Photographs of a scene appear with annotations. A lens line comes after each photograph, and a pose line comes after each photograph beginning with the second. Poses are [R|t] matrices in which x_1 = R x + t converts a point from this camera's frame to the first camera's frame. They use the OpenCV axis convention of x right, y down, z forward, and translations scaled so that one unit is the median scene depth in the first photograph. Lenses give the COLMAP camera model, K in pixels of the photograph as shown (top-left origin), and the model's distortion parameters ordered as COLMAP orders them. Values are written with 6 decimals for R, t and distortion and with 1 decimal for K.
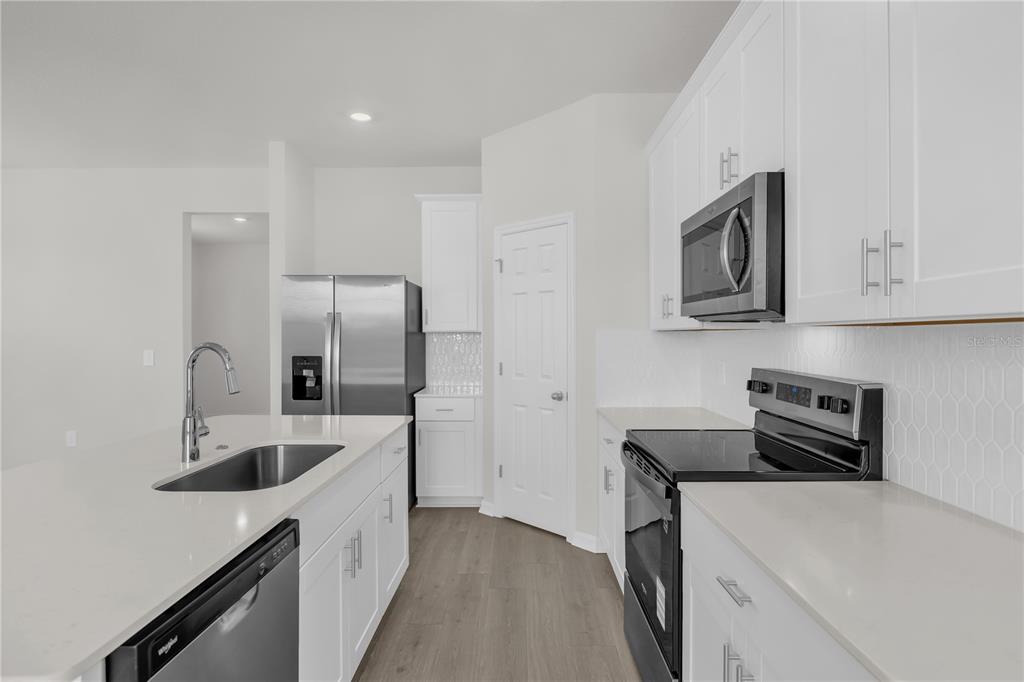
lens RADIAL K [[541.4, 0, 510.8], [0, 541.4, 330.1], [0, 0, 1]] dist [-0.000751, -0.000106]
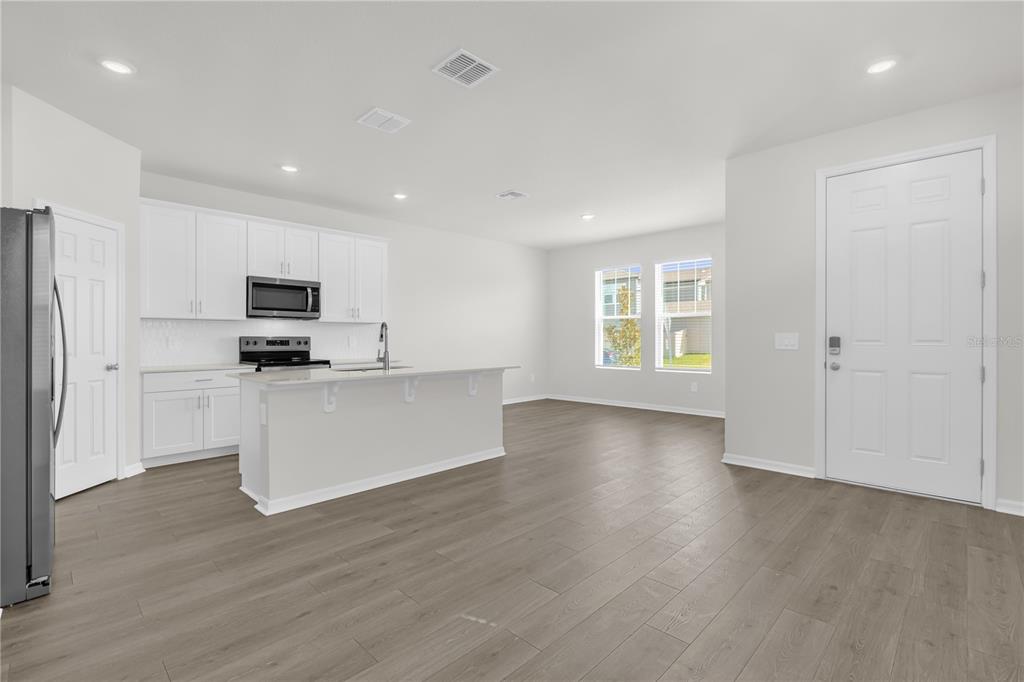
lens RADIAL K [[473.6, 0, 512.0], [0, 473.6, 341.0], [0, 0, 1]] dist [0.000446, -0.000308]
pose [[-0.721028, -0.002810, 0.692900, -1.337314], [-0.003480, 0.999994, 0.000434, 0.057923], [-0.692897, -0.002098, -0.721033, 1.158911]]
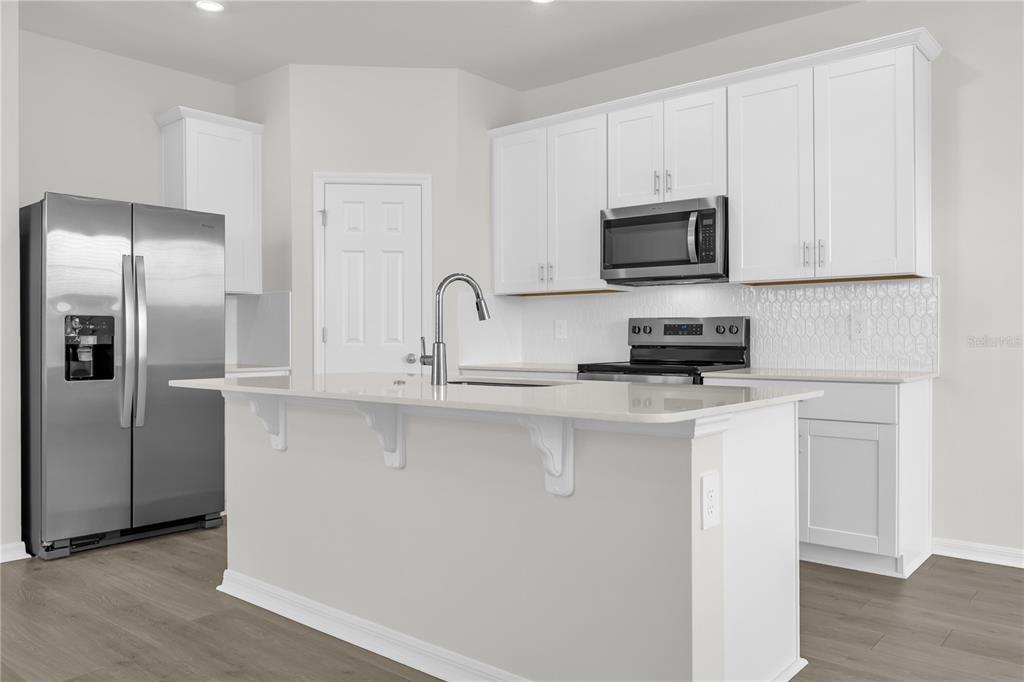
lens RADIAL K [[764.1, 0, 512.0], [0, 764.1, 341.0], [0, 0, 1]] dist [0.003986, 0.000603]
pose [[0.635279, -0.002869, 0.772277, -0.879482], [-0.005189, 0.999955, 0.007984, 0.077677], [-0.772265, -0.009079, 0.635236, -0.025605]]
